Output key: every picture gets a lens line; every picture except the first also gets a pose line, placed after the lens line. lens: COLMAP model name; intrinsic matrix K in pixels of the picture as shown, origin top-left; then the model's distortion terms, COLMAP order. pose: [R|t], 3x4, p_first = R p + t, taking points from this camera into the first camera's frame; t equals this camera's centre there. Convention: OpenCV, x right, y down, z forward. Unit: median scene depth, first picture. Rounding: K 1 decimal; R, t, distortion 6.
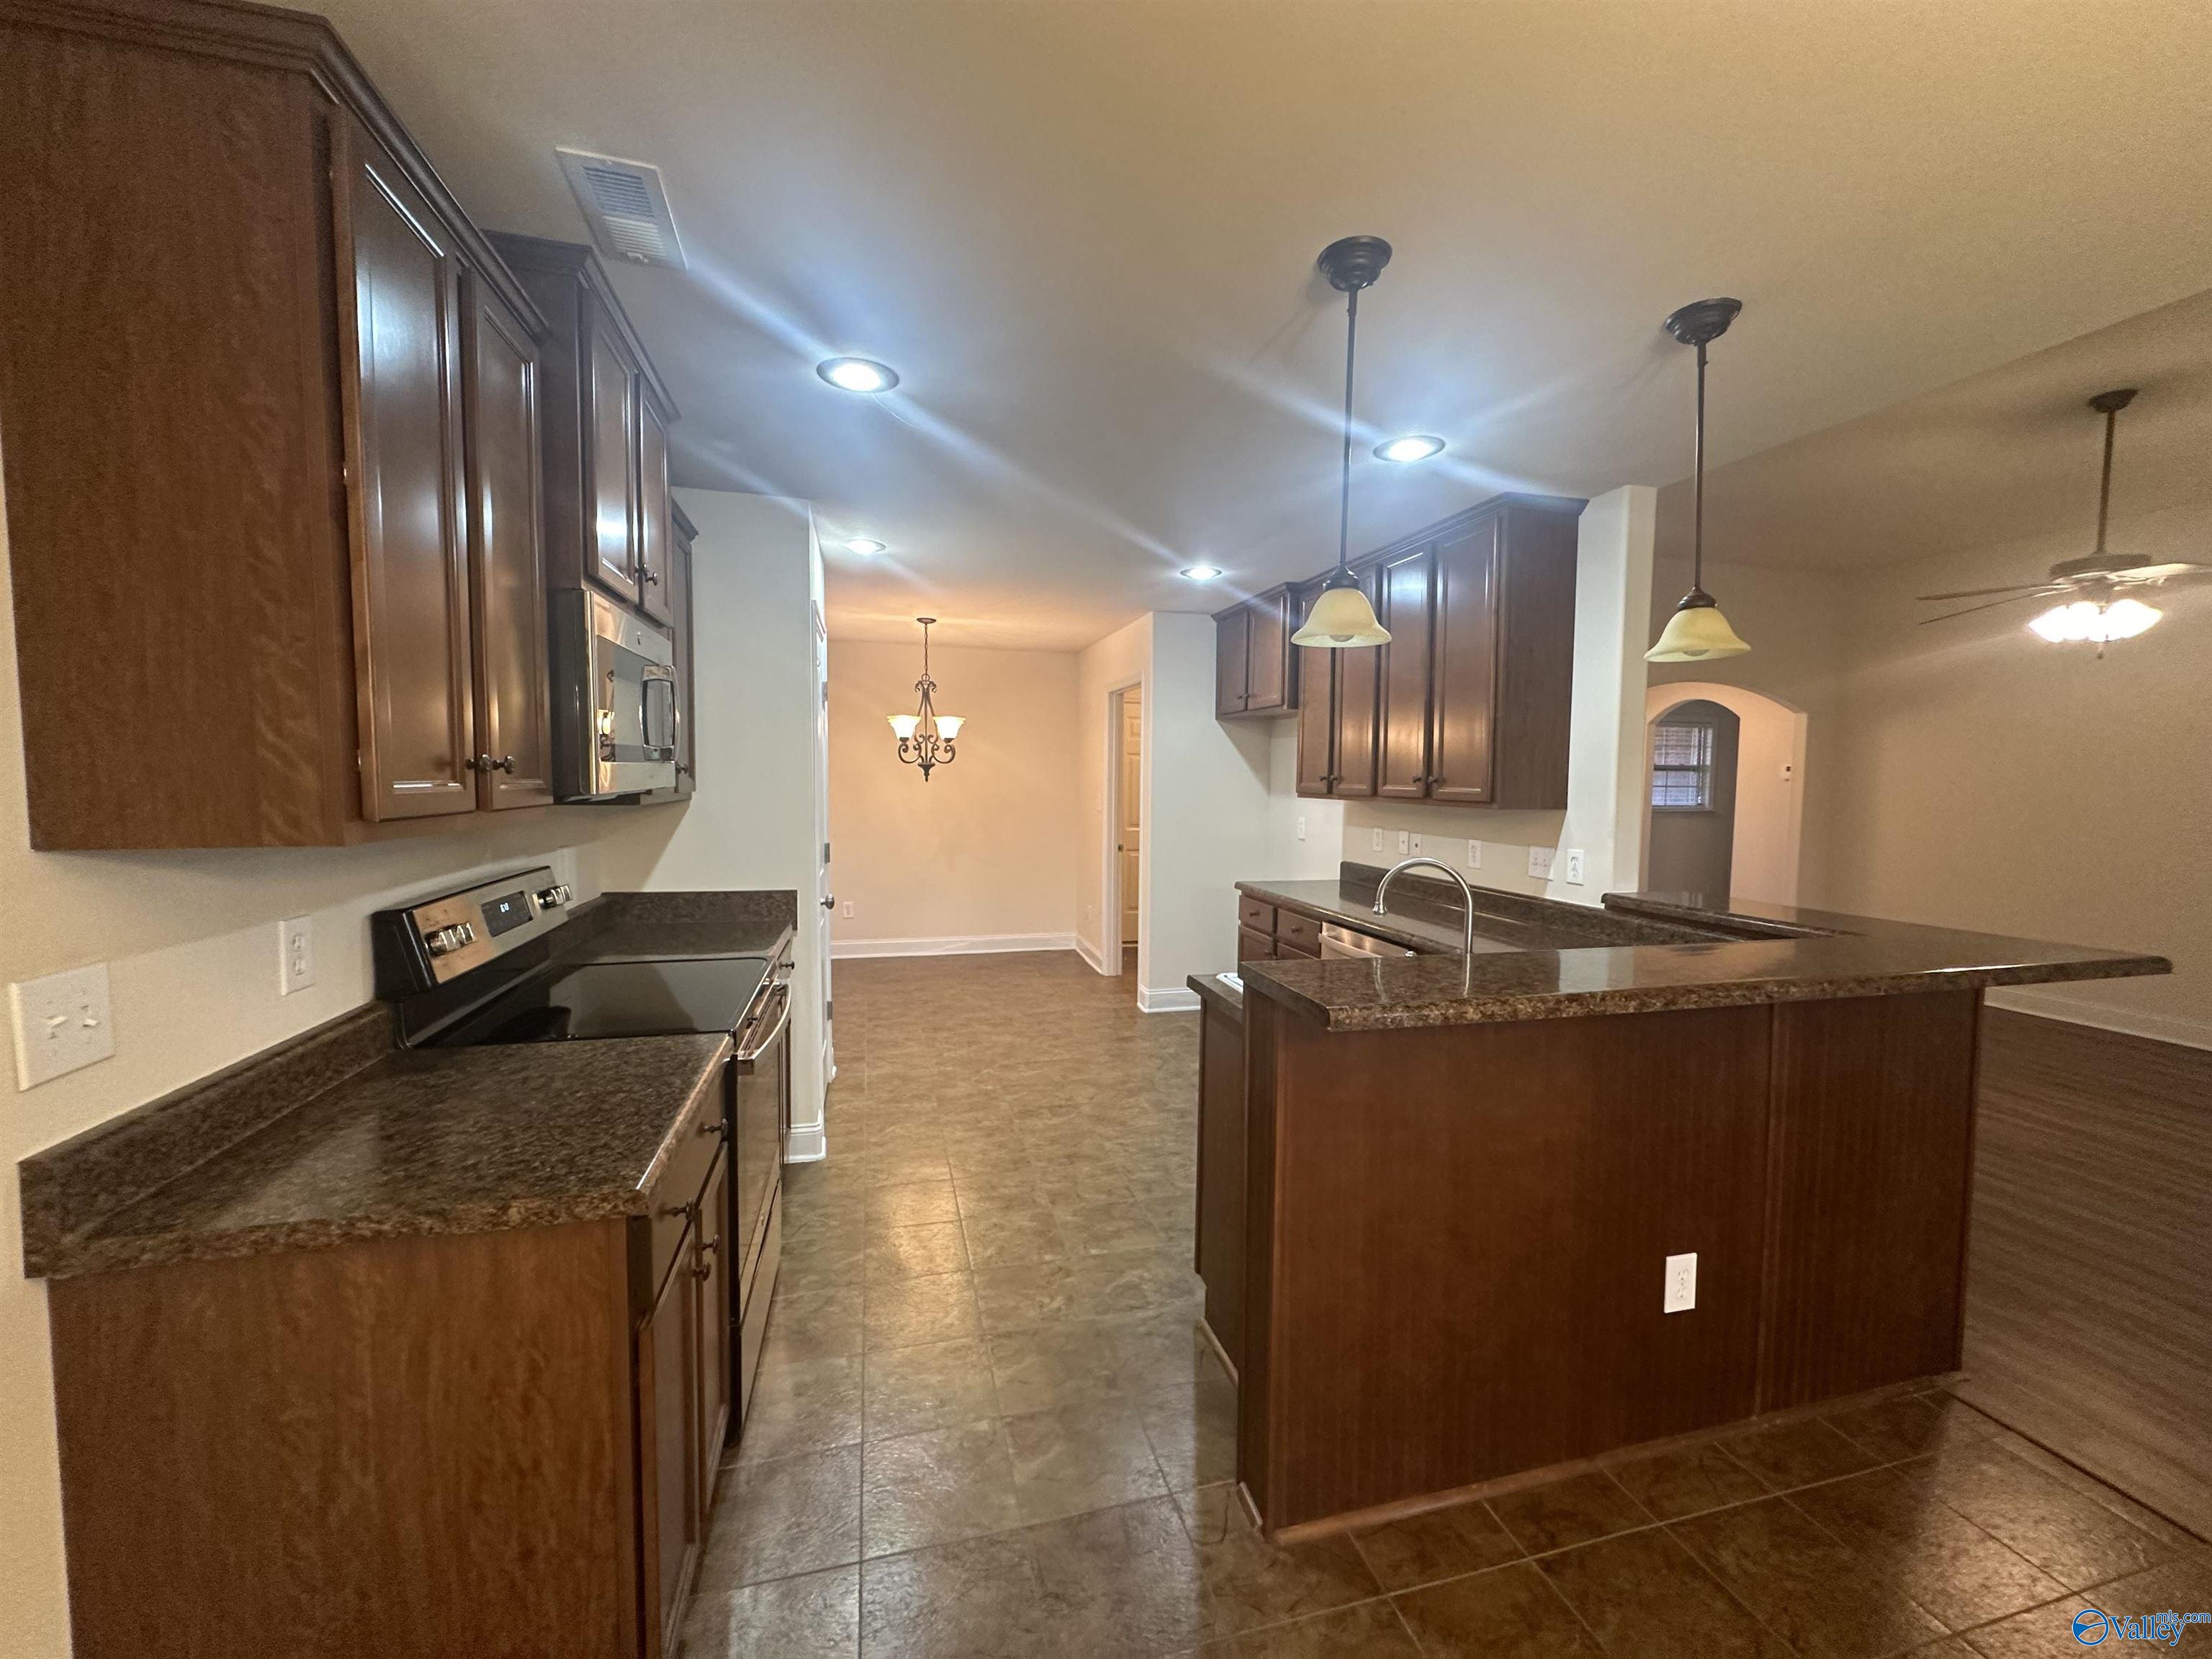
lens RADIAL K [[879.4, 0, 1106.0], [0, 879.4, 829.5], [0, 0, 1]] dist [-0.000827, -0.000302]
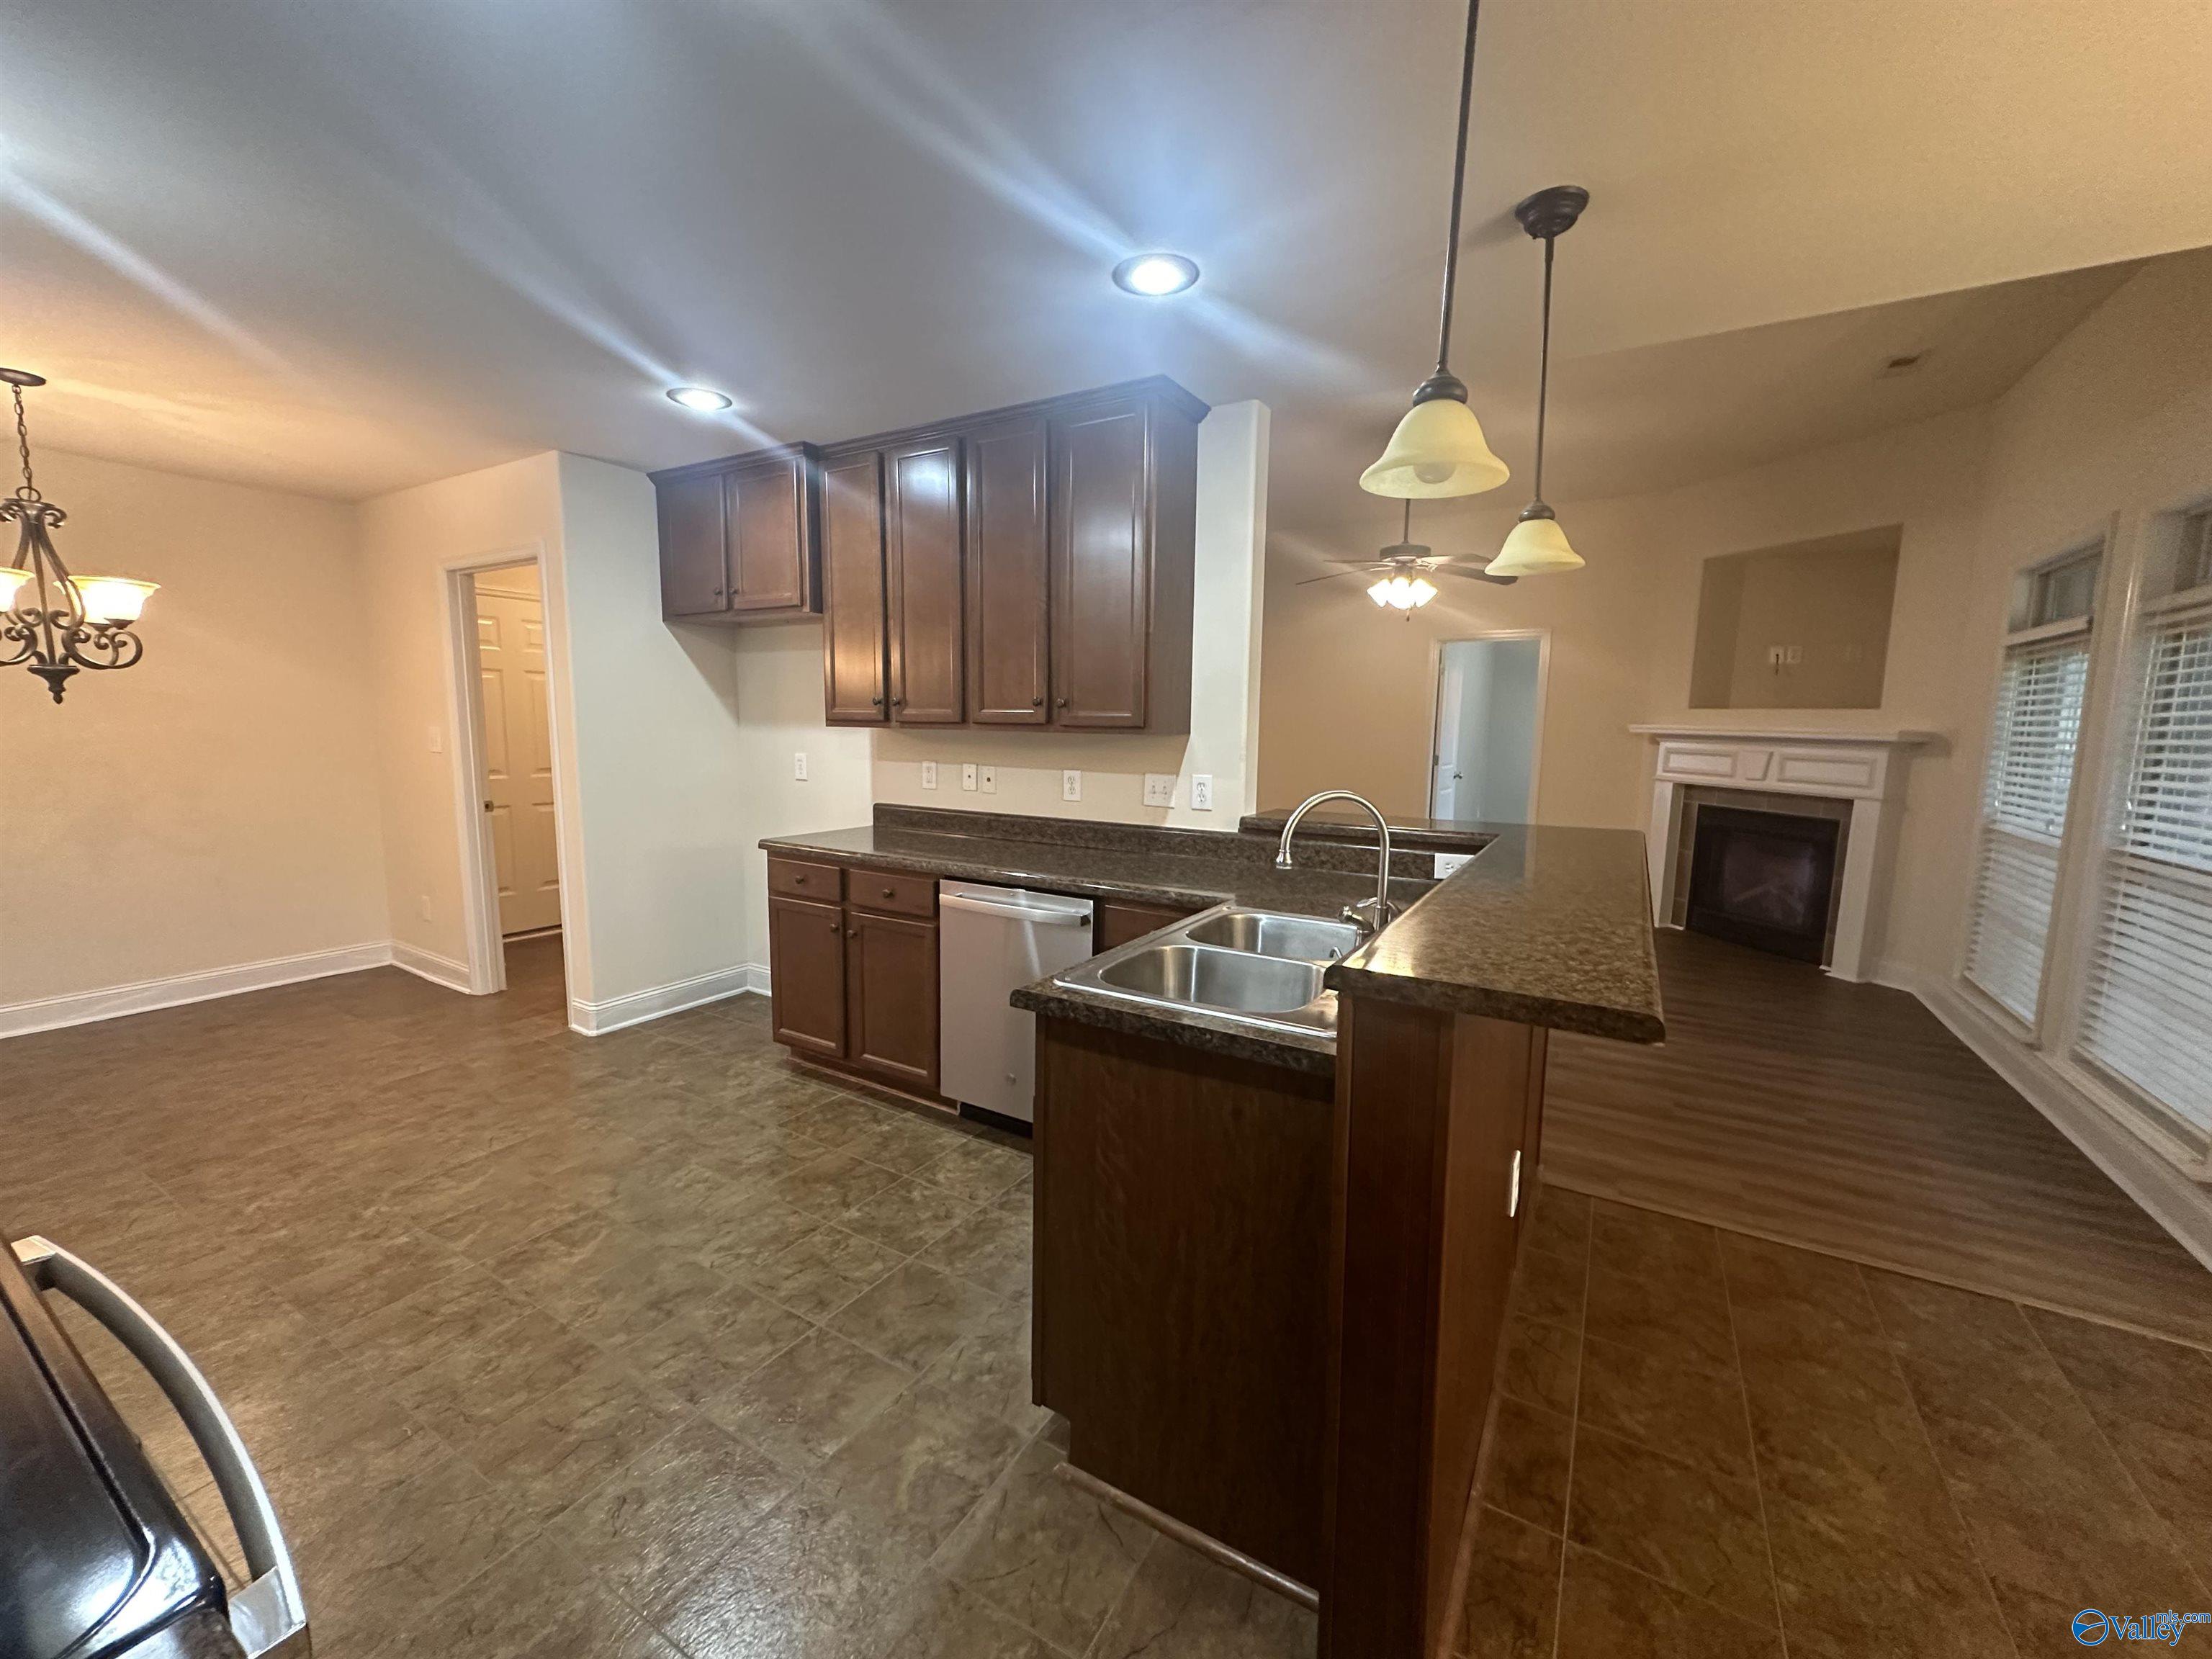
lens RADIAL K [[879.4, 0, 1106.0], [0, 879.4, 829.5], [0, 0, 1]] dist [-0.000827, -0.000302]
pose [[0.716693, -0.088783, 0.691714, -0.173610], [0.037047, 0.995310, 0.089365, -0.006397], [-0.696404, -0.038421, 0.716621, 0.278452]]
